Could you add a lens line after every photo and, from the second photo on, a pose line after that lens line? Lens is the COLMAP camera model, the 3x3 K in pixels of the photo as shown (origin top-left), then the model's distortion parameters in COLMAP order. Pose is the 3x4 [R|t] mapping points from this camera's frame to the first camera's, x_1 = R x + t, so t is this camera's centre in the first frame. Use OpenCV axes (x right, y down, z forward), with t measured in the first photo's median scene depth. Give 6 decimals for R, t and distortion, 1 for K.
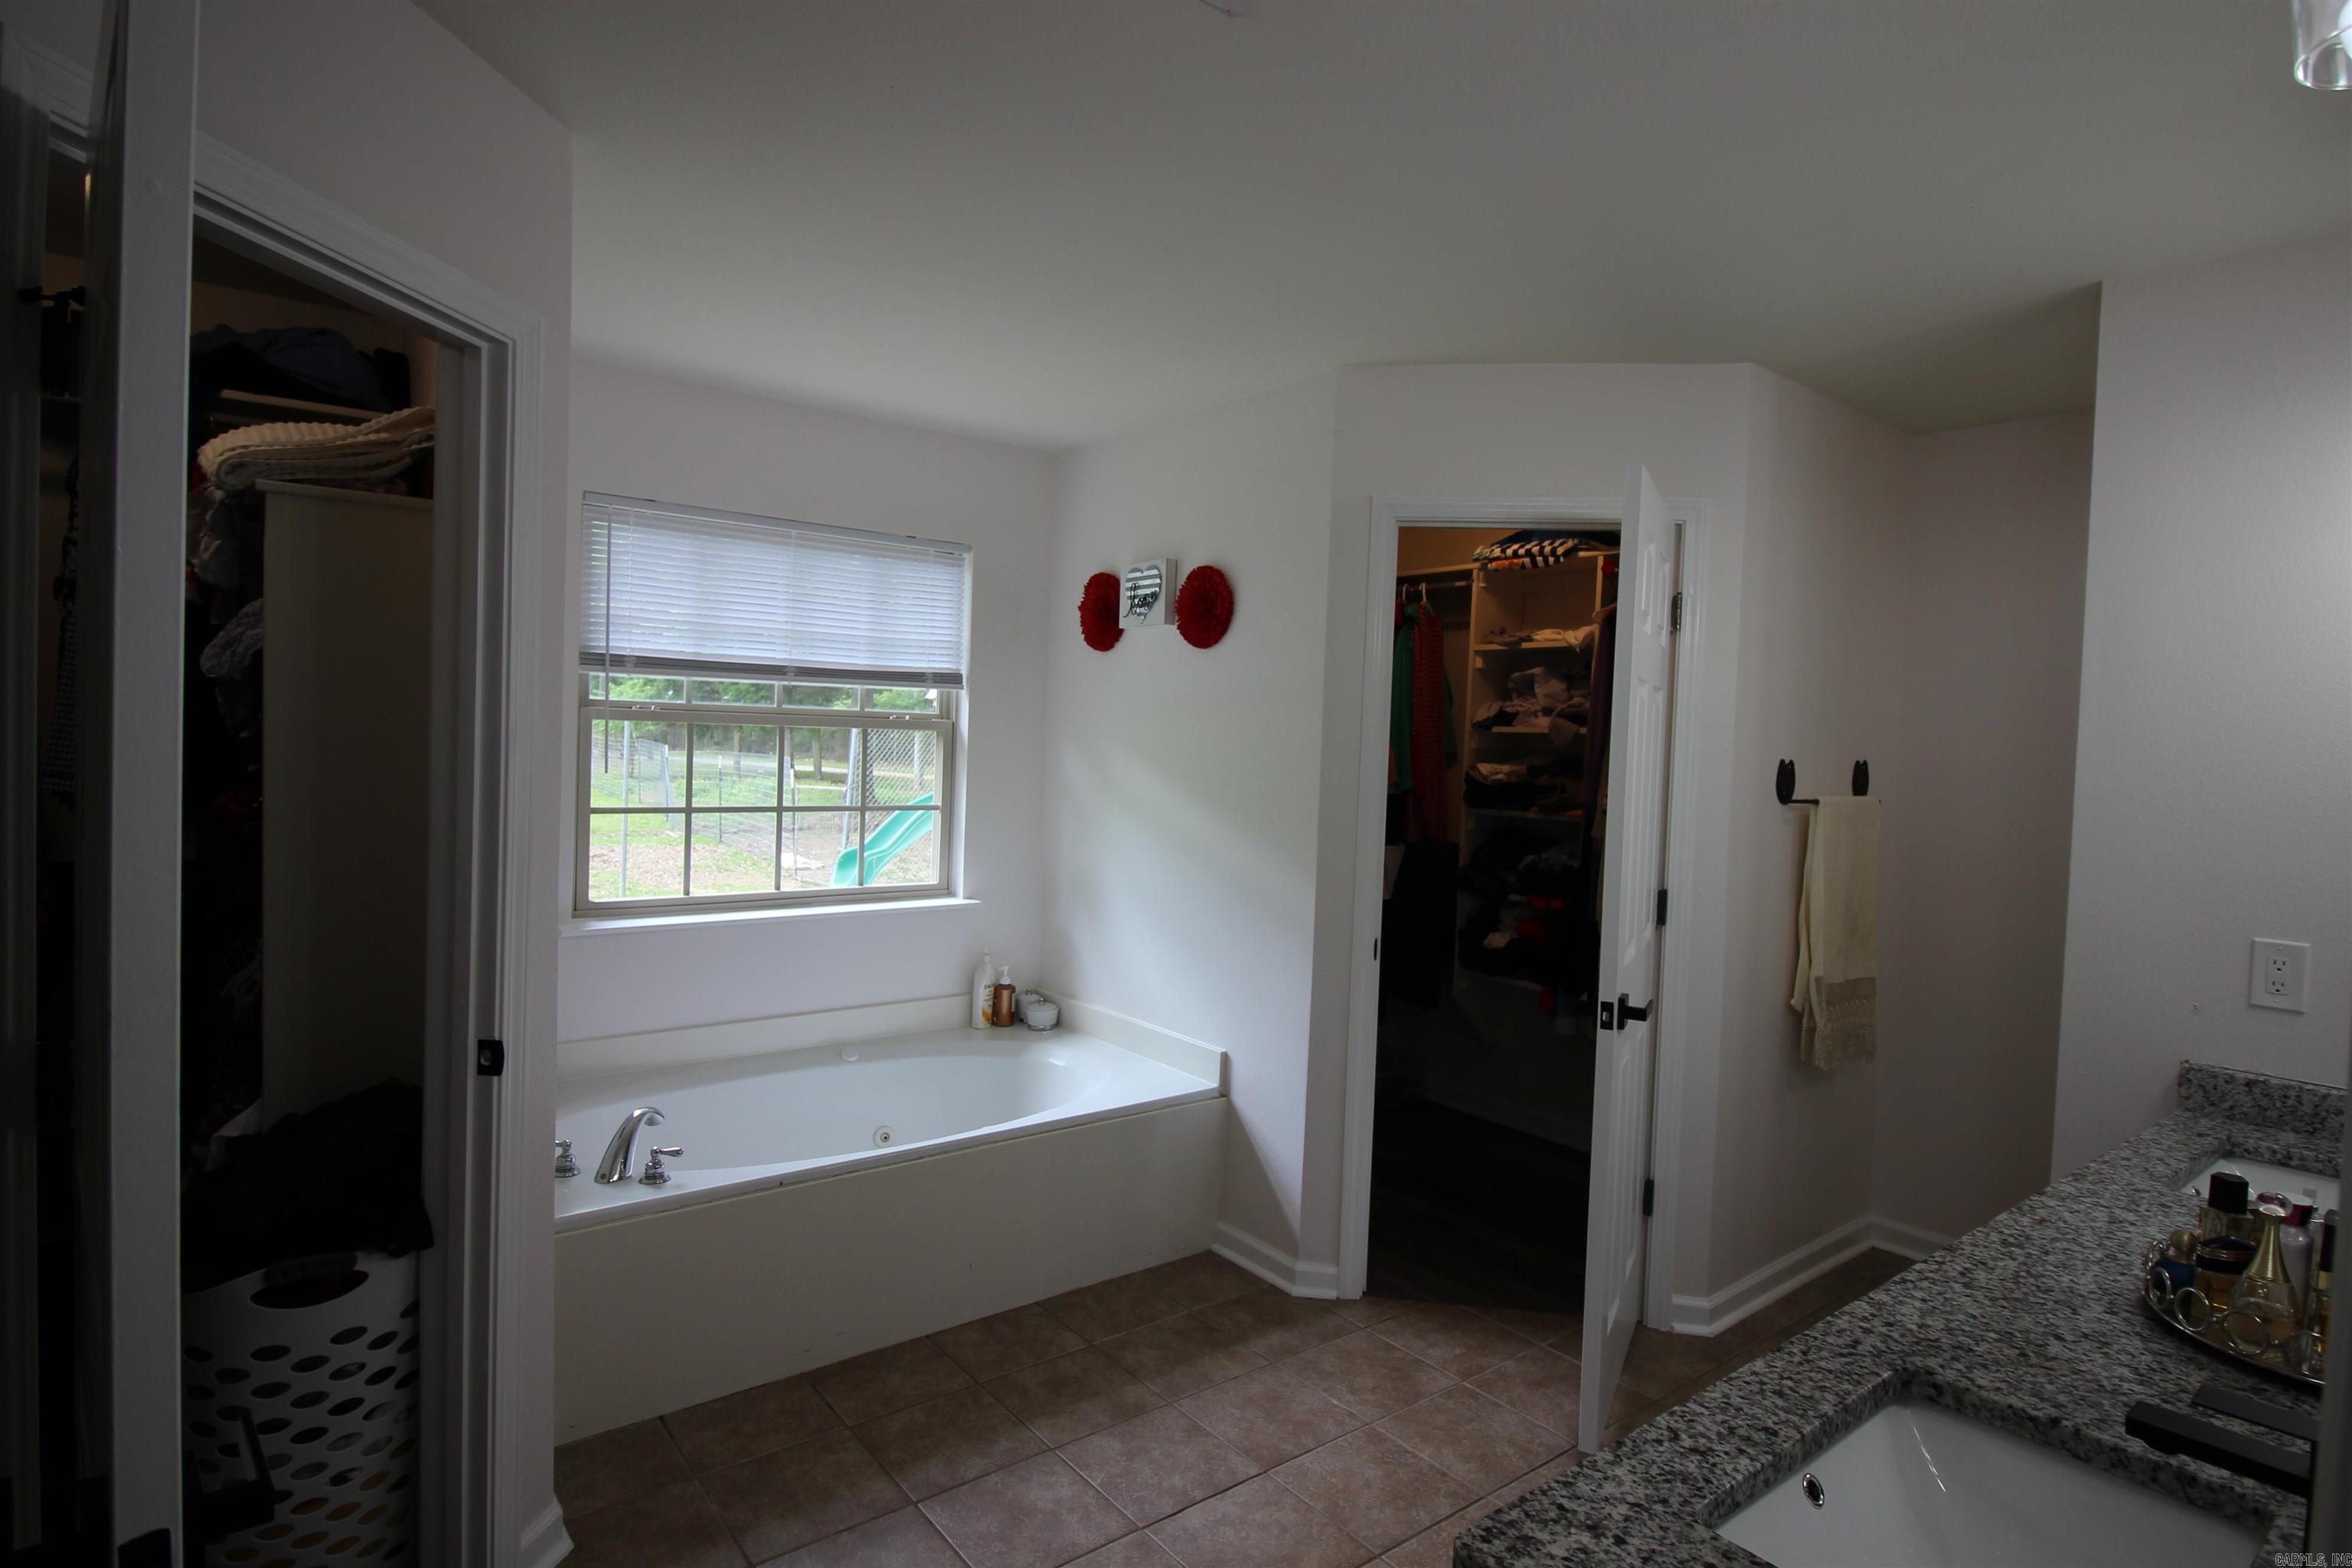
lens RADIAL K [[1204.0, 0, 1173.4], [0, 1204.0, 773.8], [0, 0, 1]] dist [-0.009964, -0.004637]
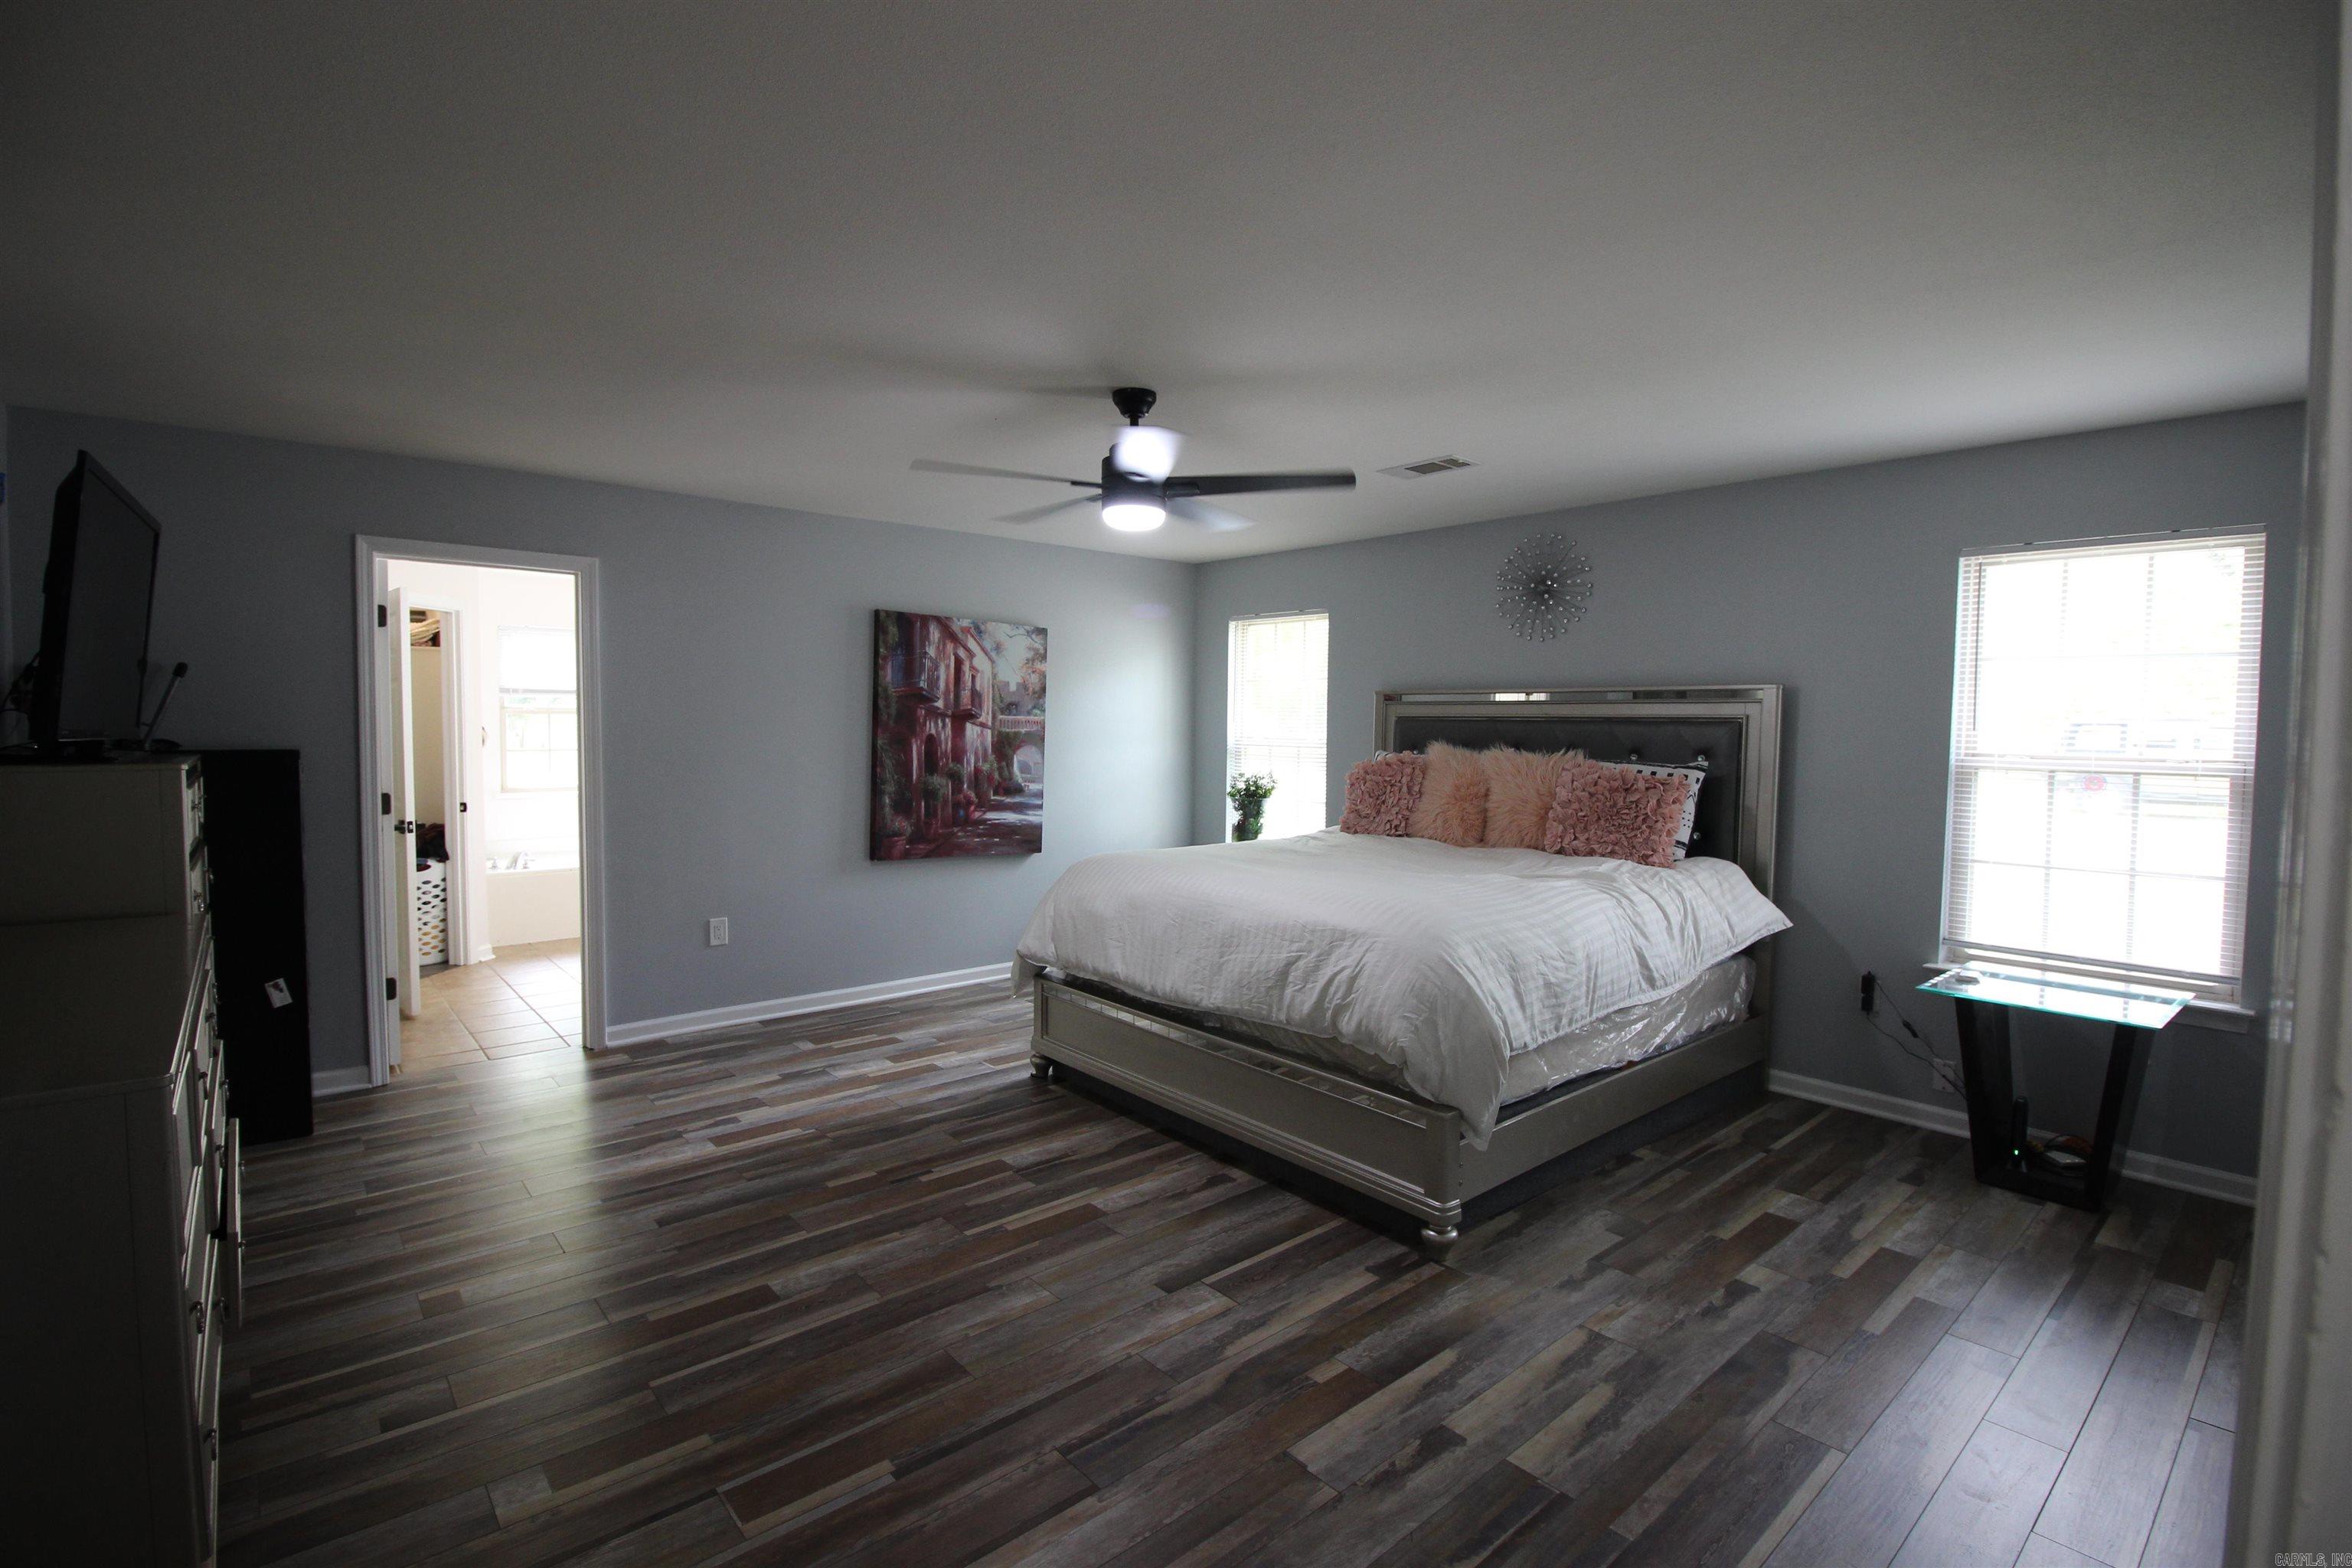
lens RADIAL K [[1078.8, 0, 1169.7], [0, 1078.8, 784.9], [0, 0, 1]] dist [-0.012758, -0.006340]
pose [[0.998142, -0.033429, 0.050941, 1.339198], [0.032445, 0.999273, 0.020014, 0.175059], [-0.051573, -0.018324, 0.998501, -2.245499]]
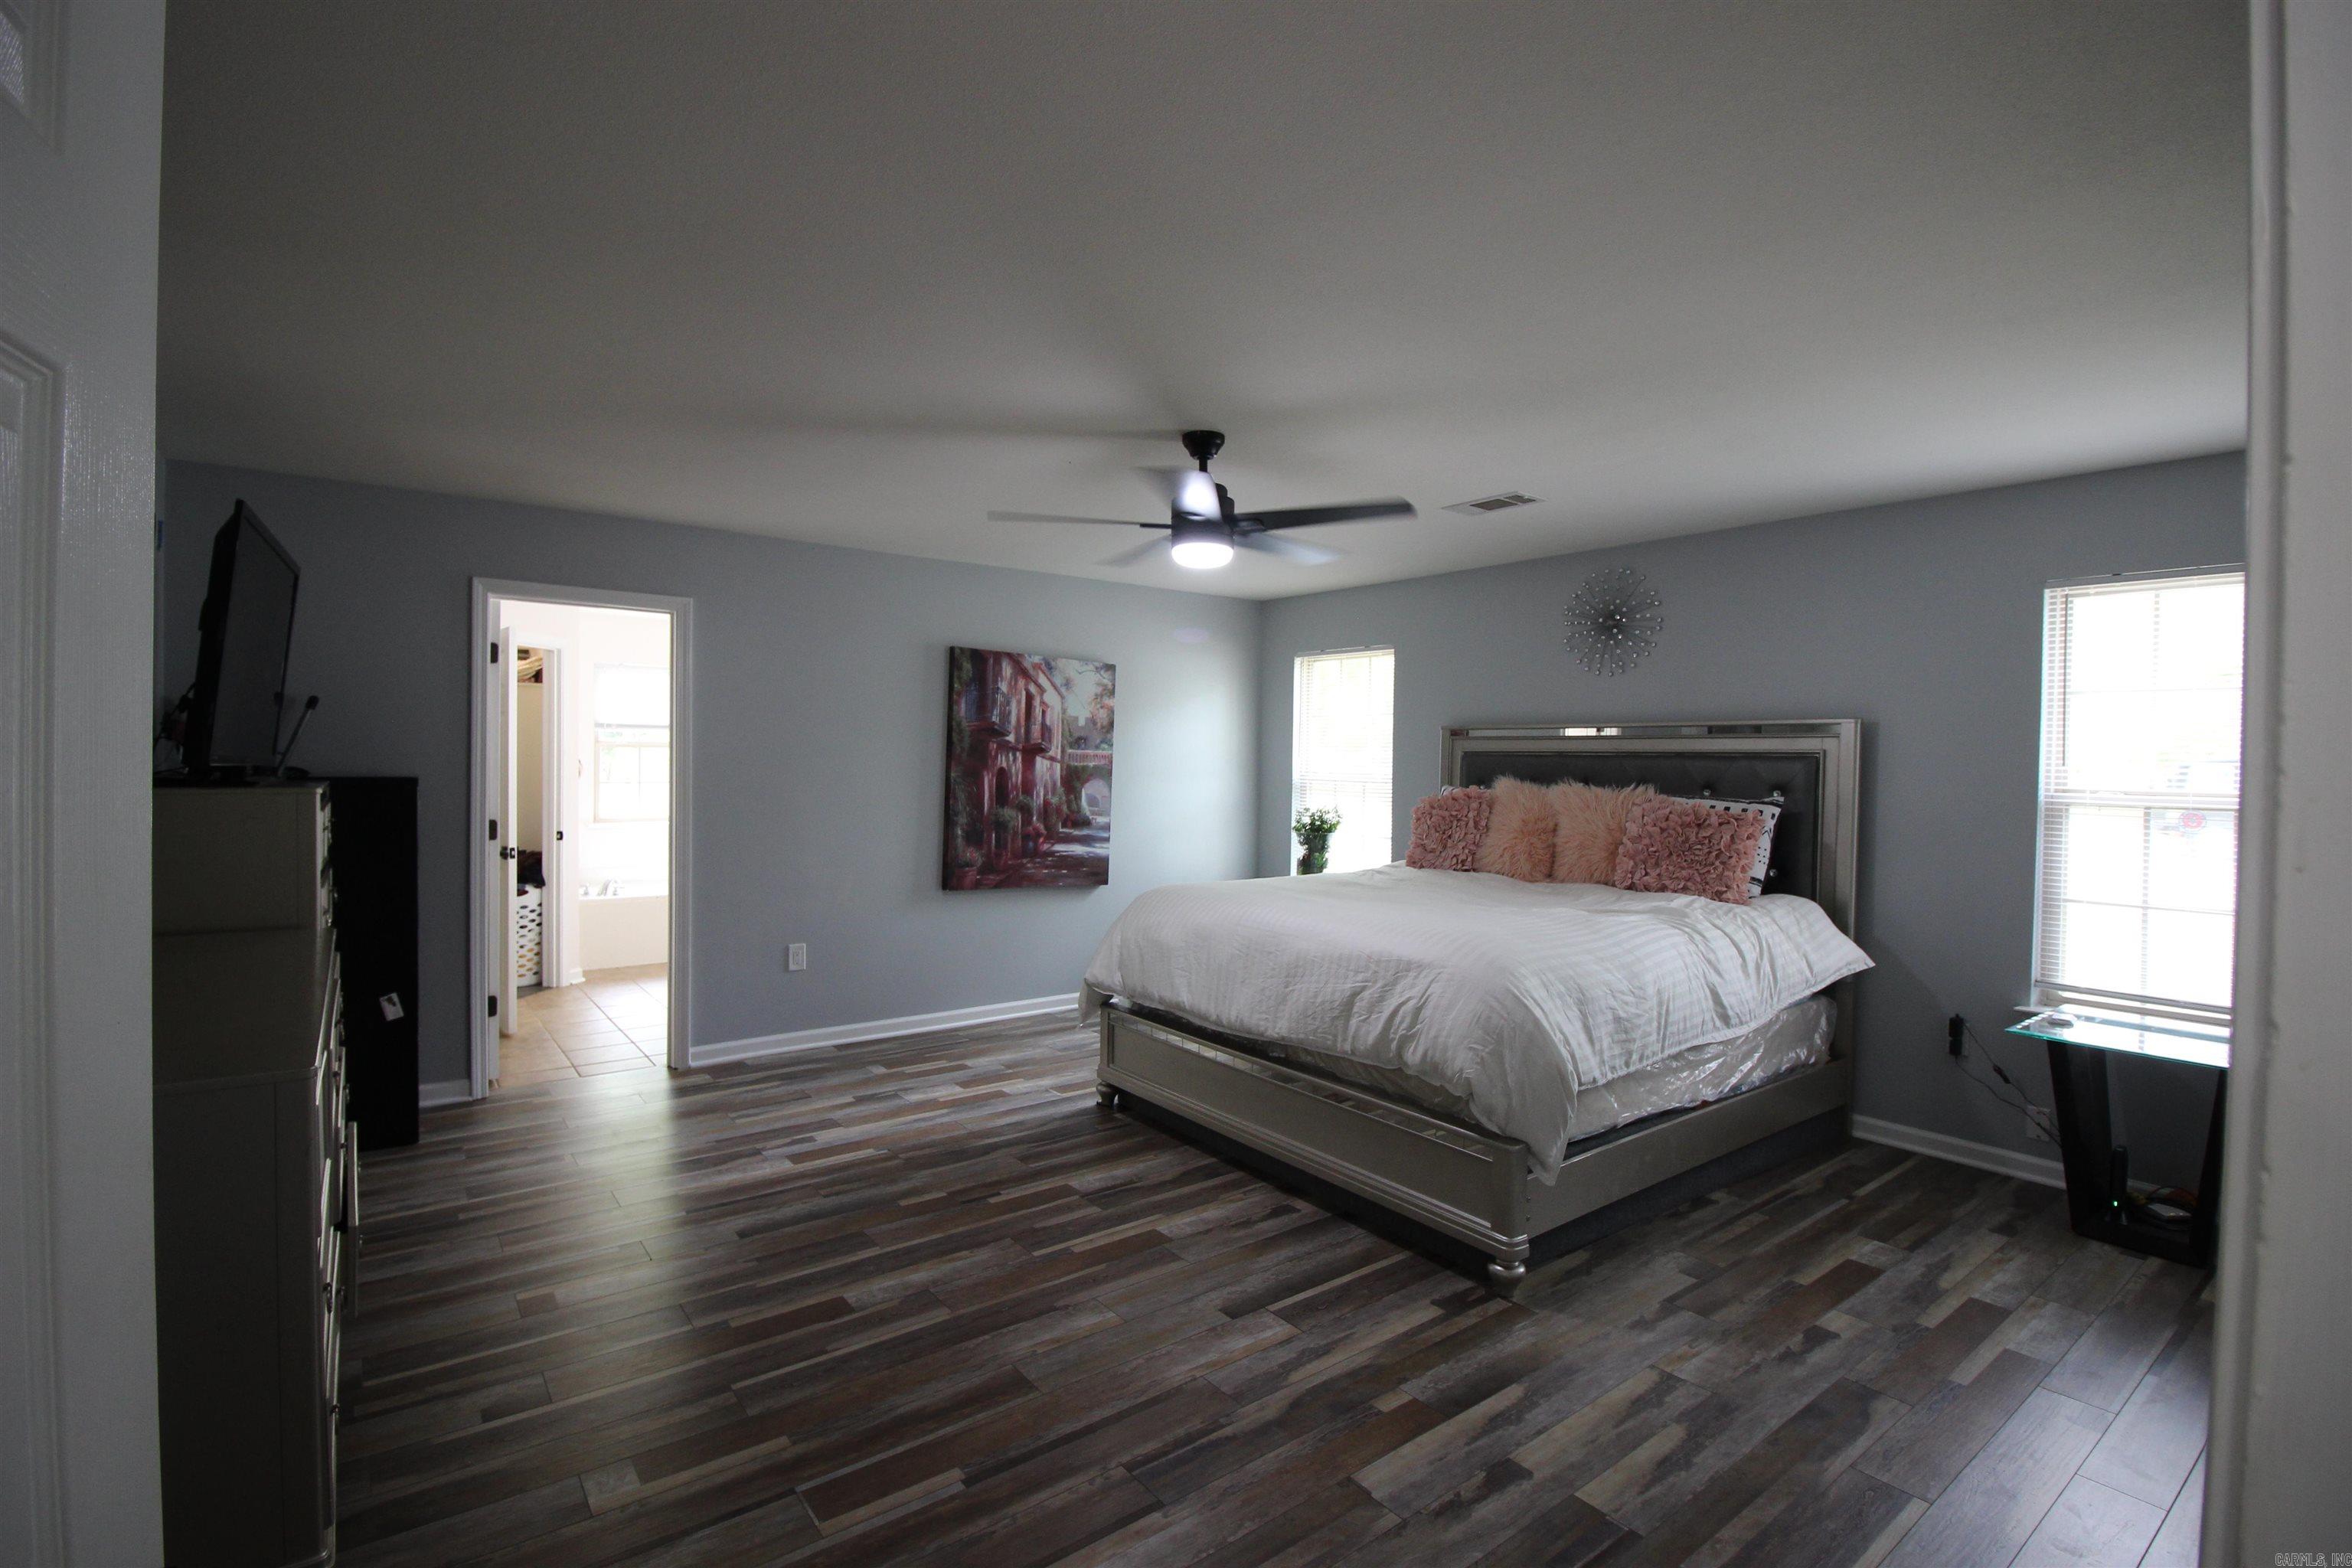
lens RADIAL K [[1078.8, 0, 1166.2], [0, 1078.8, 787.4], [0, 0, 1]] dist [-0.012758, -0.006340]
pose [[0.999580, -0.026790, -0.011014, 1.333348], [0.026626, 0.999536, -0.014770, 0.186826], [0.011405, 0.014470, 0.999830, -2.282495]]
